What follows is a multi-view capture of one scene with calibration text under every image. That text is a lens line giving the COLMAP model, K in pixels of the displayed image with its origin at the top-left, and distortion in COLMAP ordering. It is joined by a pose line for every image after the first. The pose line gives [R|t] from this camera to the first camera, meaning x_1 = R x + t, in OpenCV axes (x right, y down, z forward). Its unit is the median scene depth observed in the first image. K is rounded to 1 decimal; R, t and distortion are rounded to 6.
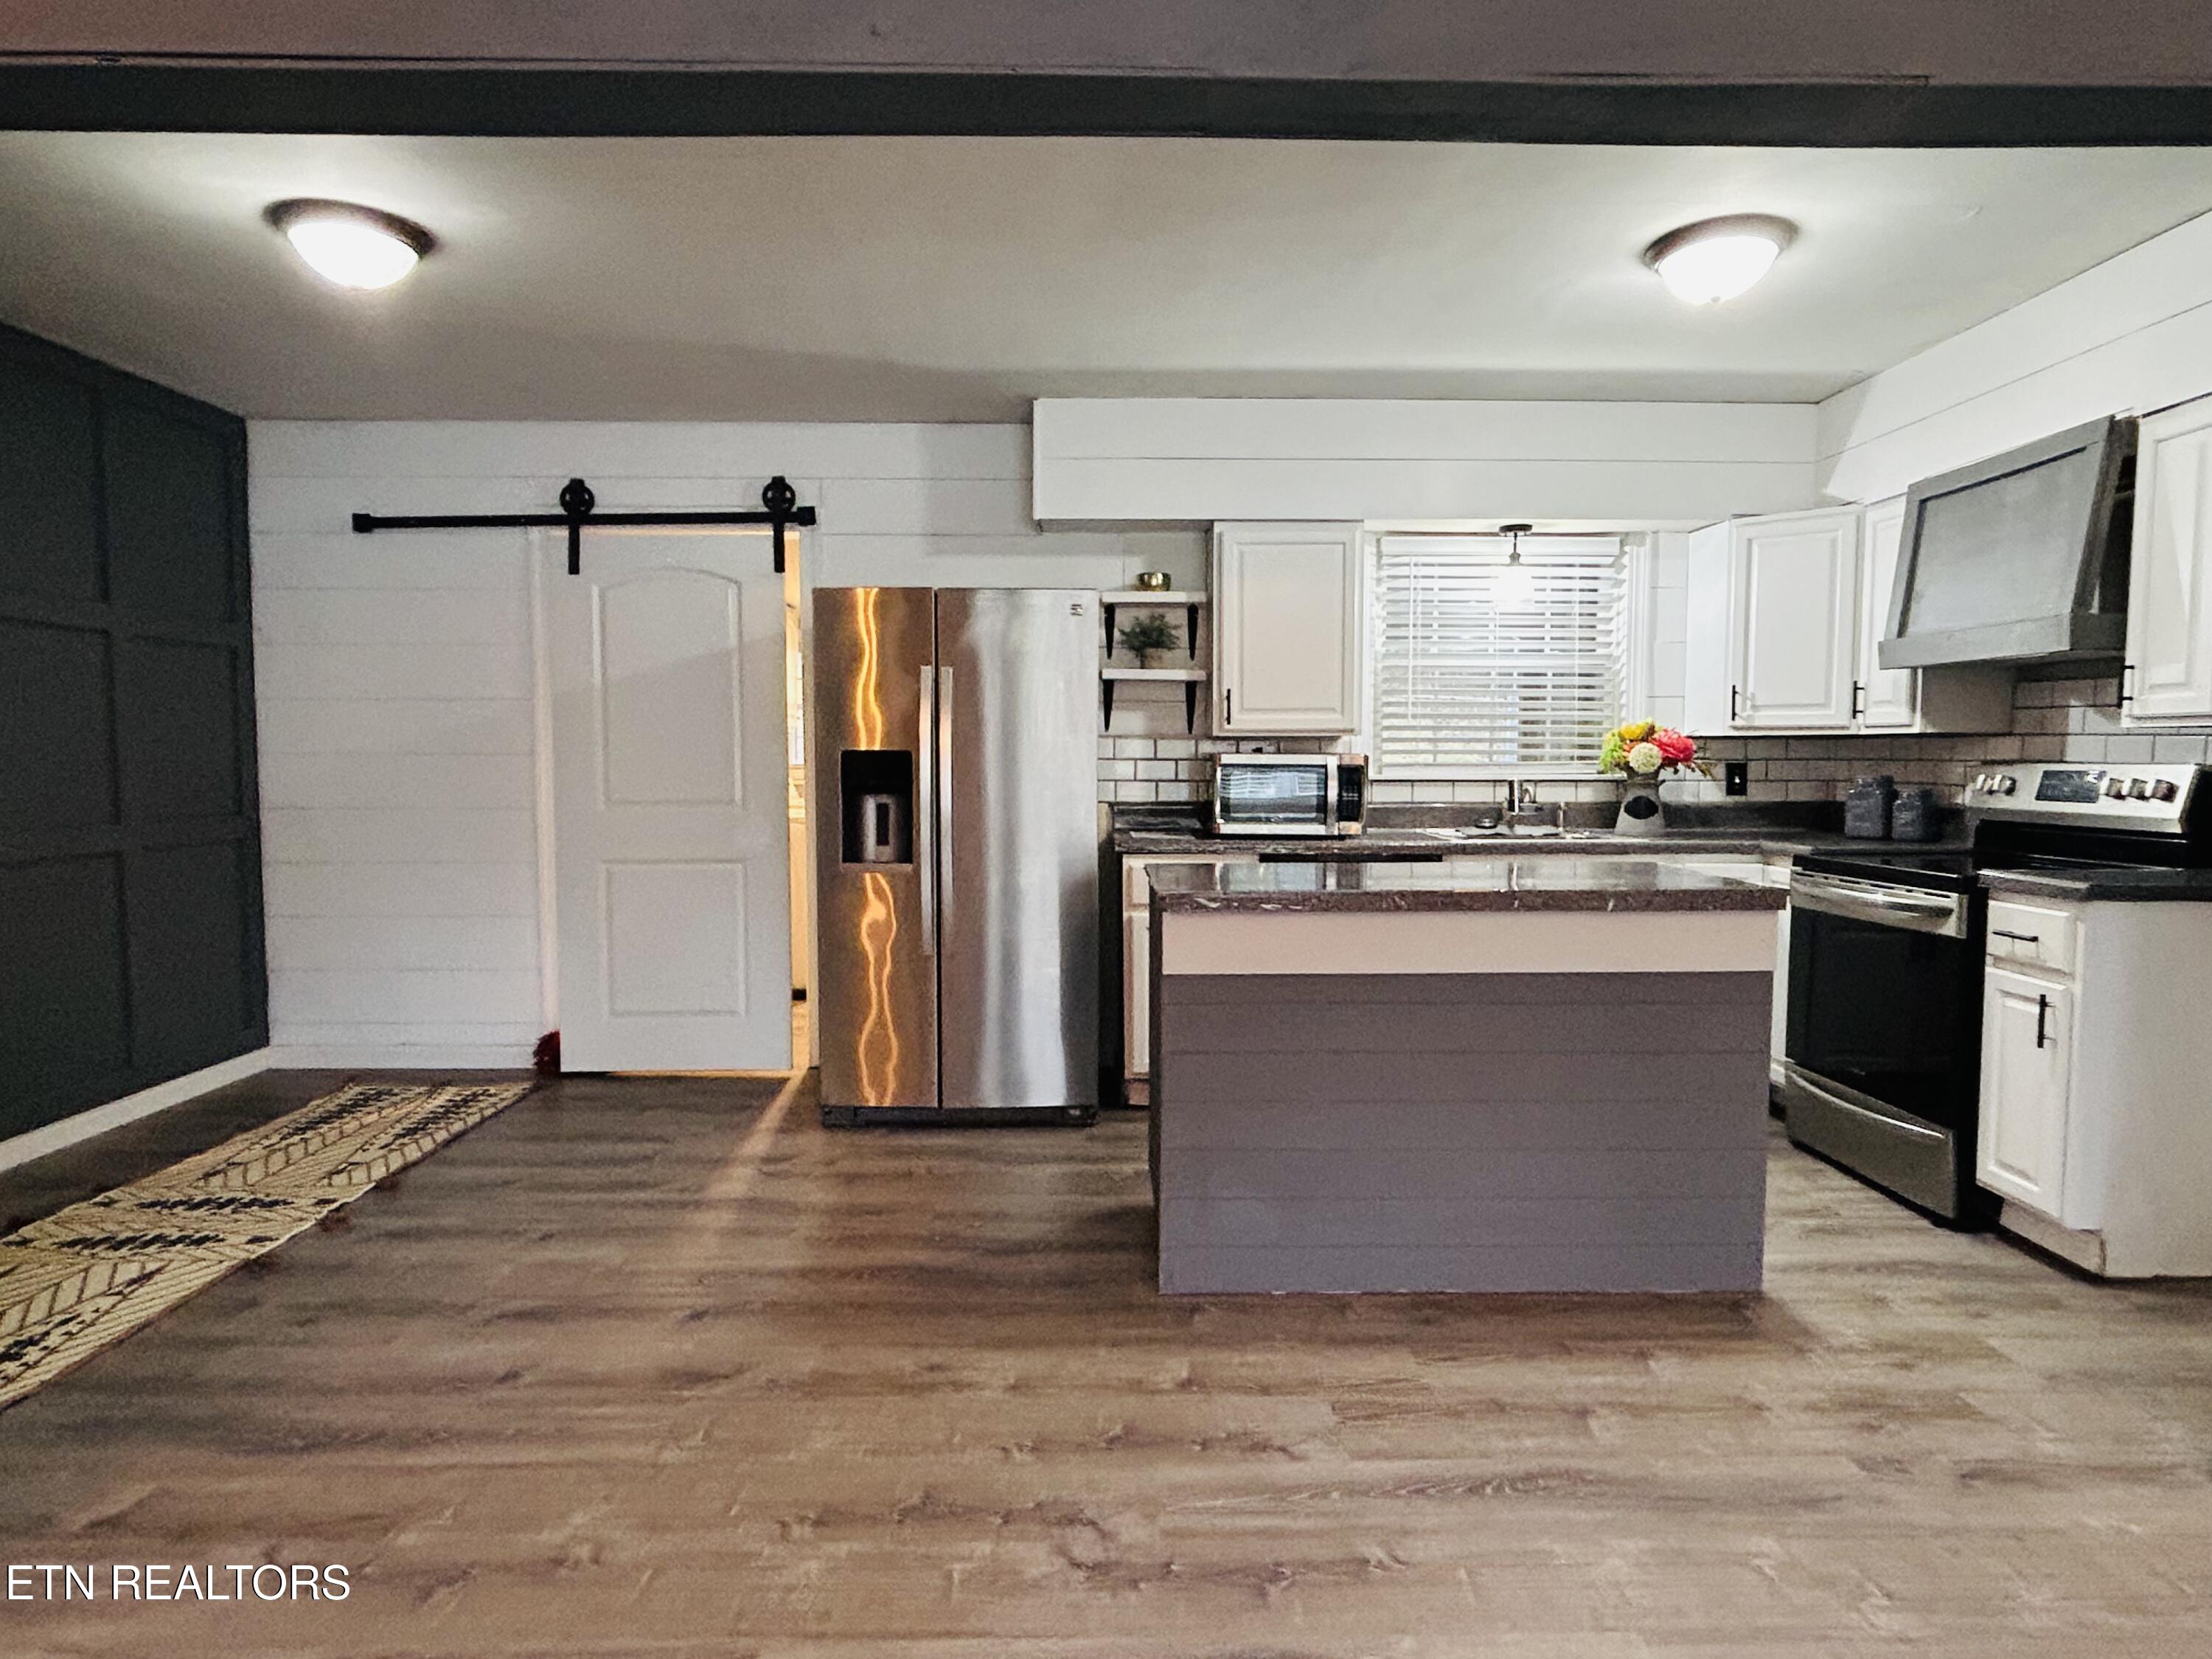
lens RADIAL K [[1240.3, 0, 1116.7], [0, 1240.3, 831.8], [0, 0, 1]] dist [-0.006225, 0.000408]
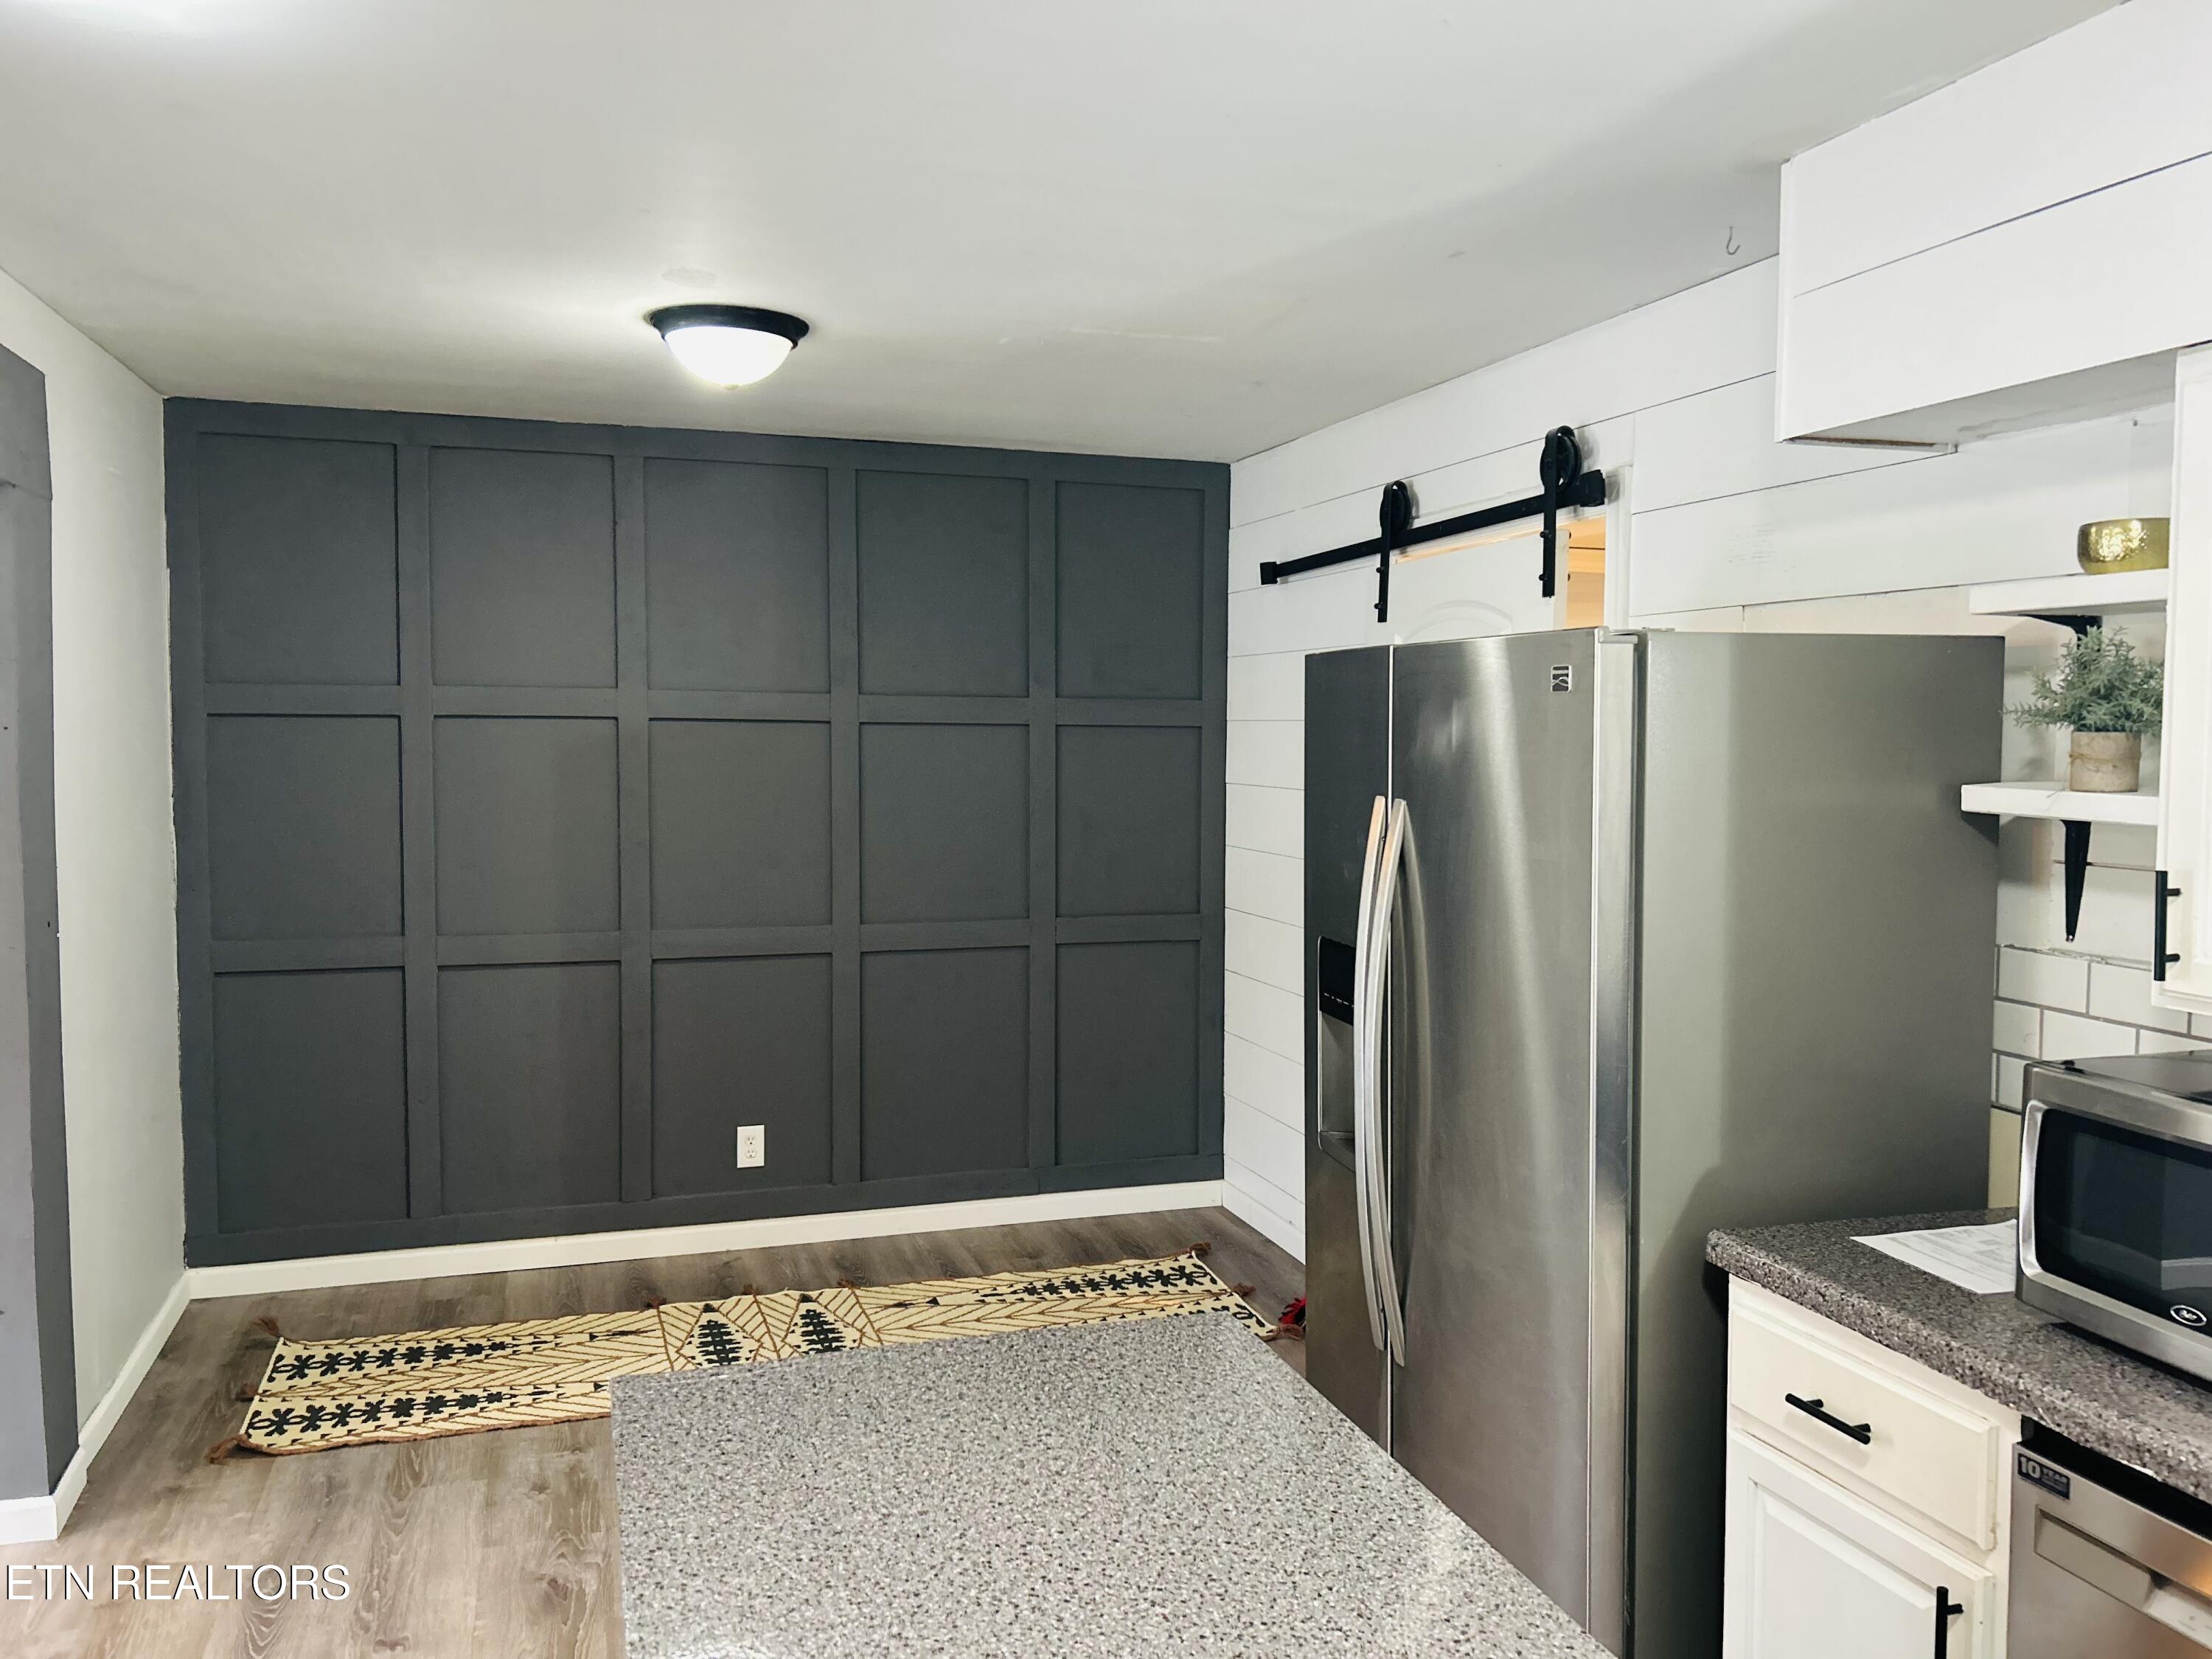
lens RADIAL K [[1669.5, 0, 1106.0], [0, 1669.5, 829.5], [0, 0, 1]] dist [0.045400, -0.052150]
pose [[0.291742, 0.060088, -0.954608, 0.470707], [-0.068053, 0.996800, 0.041945, -0.137558], [0.954073, 0.052727, 0.294897, 0.666012]]
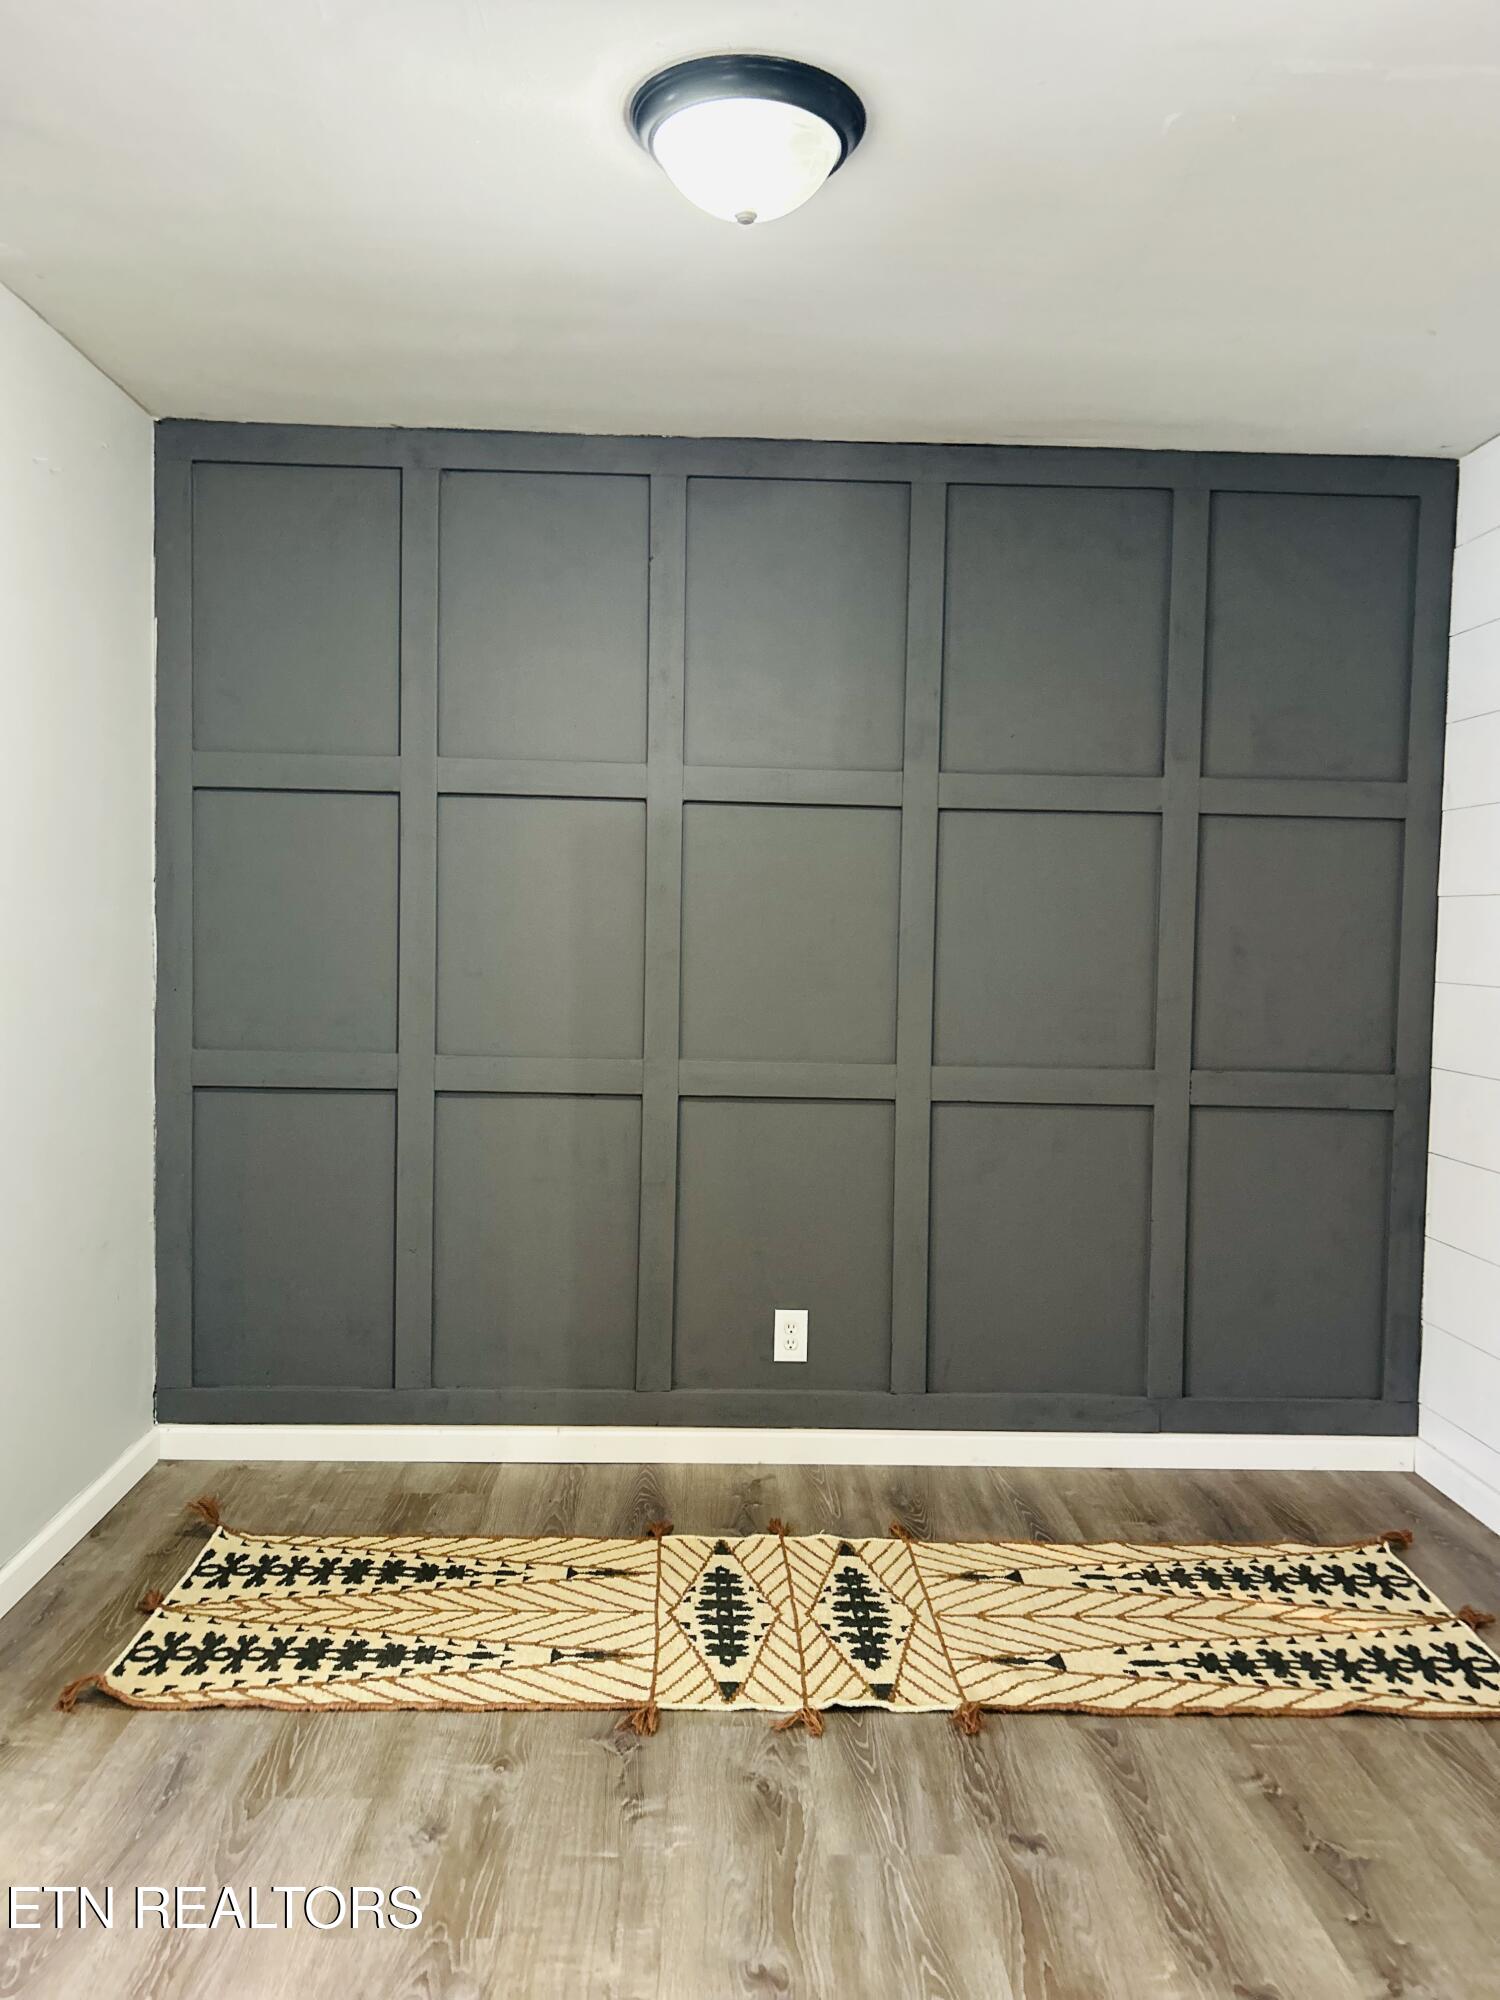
lens RADIAL K [[1509.5, 0, 759.4], [0, 1509.5, 991.0], [0, 0, 1]] dist [0.045400, -0.052150]
pose [[0.013748, 0.041703, -0.999035, 0.104957], [-0.085005, 0.995562, 0.040388, -0.071330], [0.996286, 0.084368, 0.017232, 0.743458]]
